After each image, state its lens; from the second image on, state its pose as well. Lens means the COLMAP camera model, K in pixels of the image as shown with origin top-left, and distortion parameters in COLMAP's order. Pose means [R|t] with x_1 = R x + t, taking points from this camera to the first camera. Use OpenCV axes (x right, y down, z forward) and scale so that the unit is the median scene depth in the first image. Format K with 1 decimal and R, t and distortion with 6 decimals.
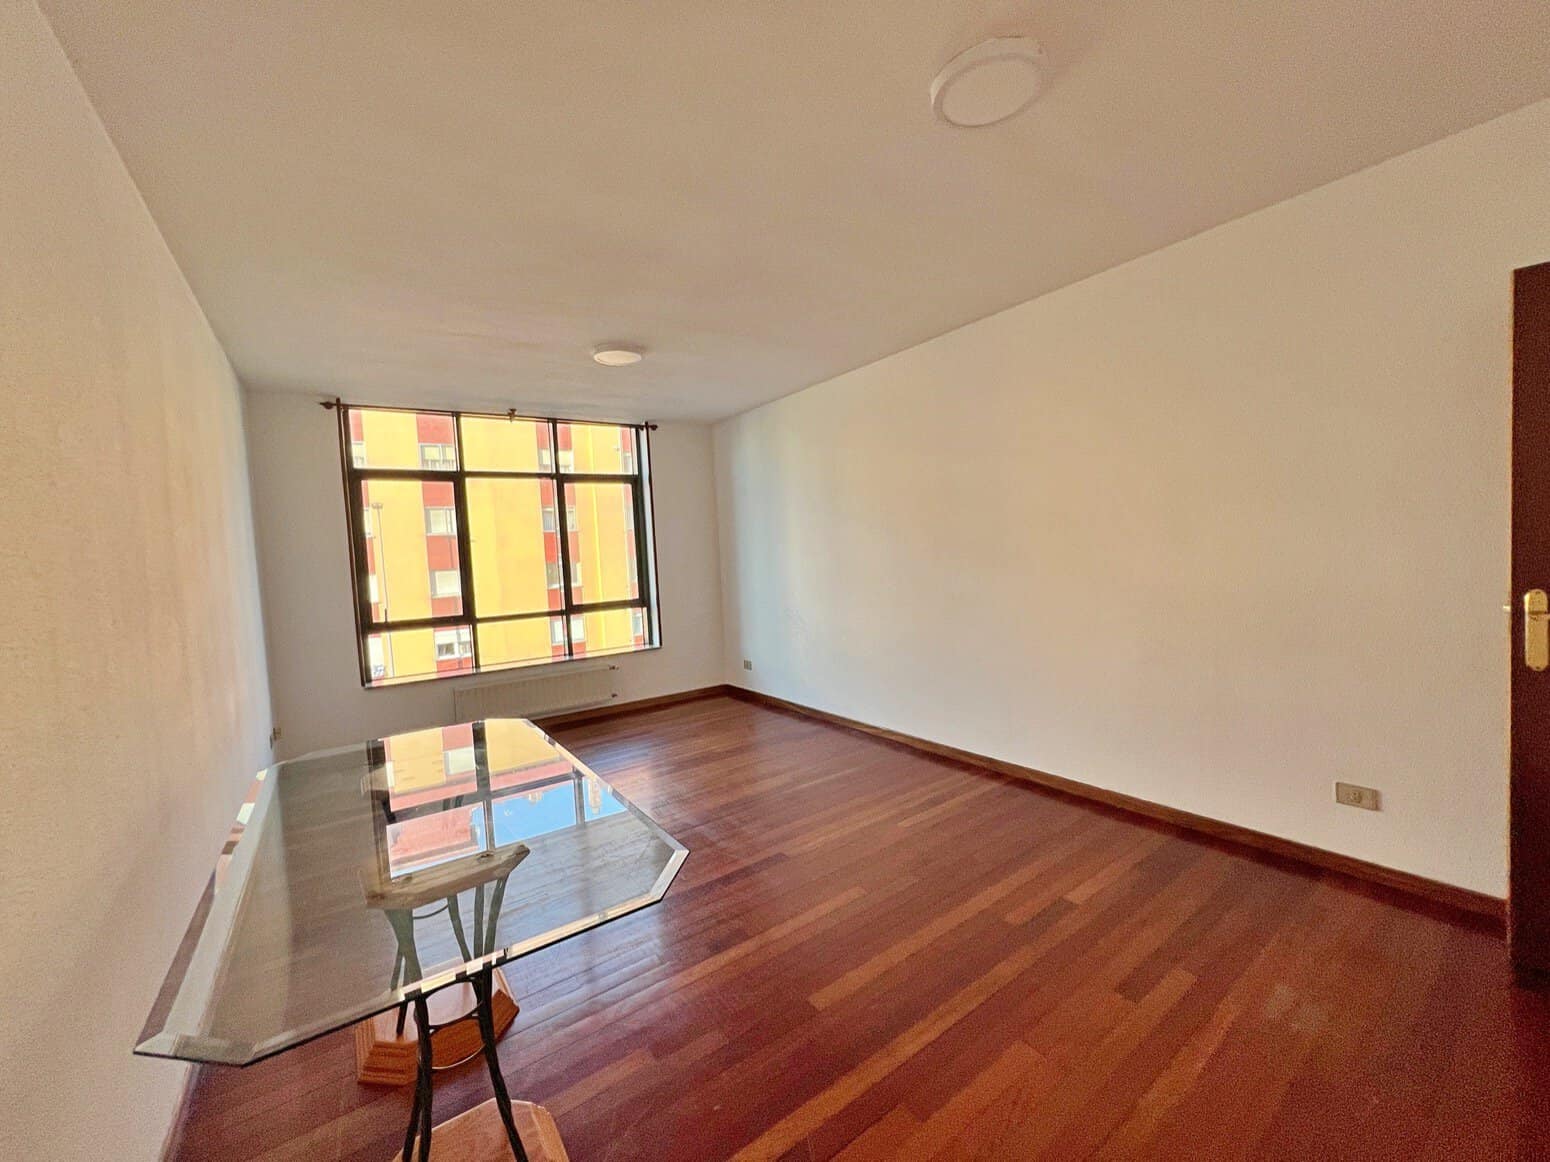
lens RADIAL K [[619.0, 0, 774.5], [0, 619.0, 588.2], [0, 0, 1]] dist [0.000083, -0.000056]
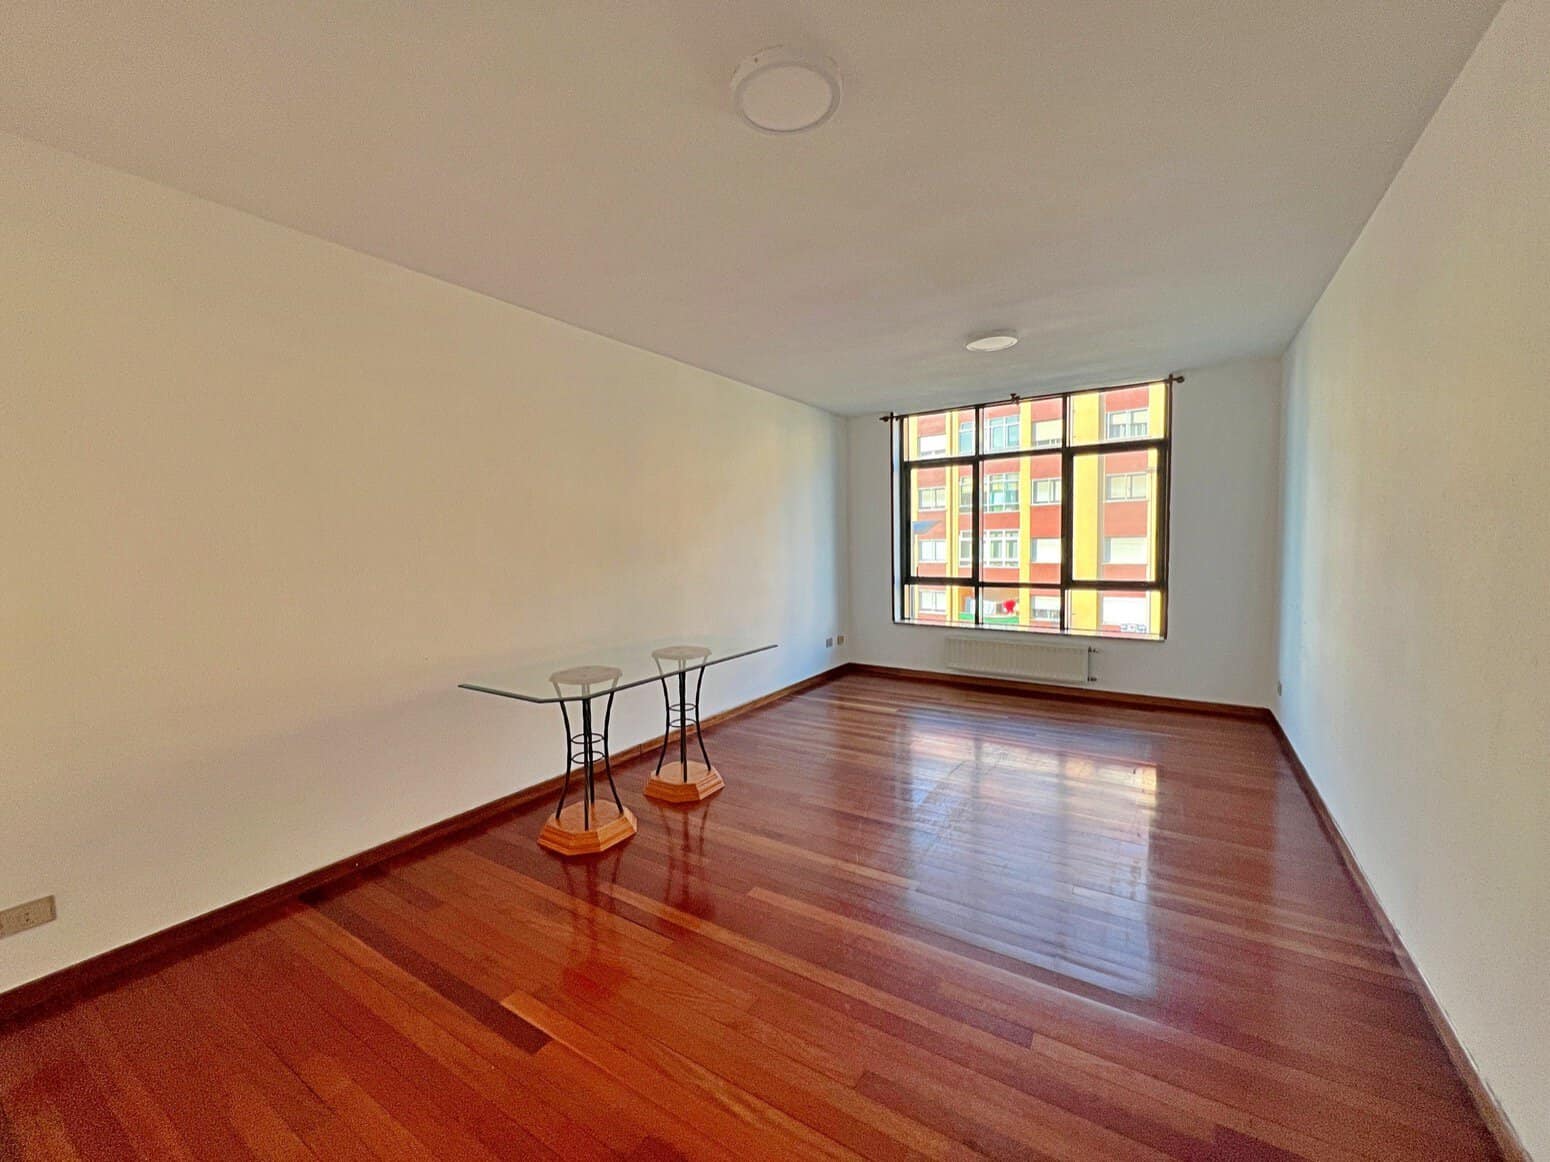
lens RADIAL K [[619.0, 0, 767.8], [0, 619.0, 571.9], [0, 0, 1]] dist [0.000083, -0.000056]
pose [[0.373306, 0.092242, -0.923111, 0.408991], [-0.063150, 0.995263, 0.073914, -0.028170], [0.925556, 0.030702, 0.377363, 0.181507]]
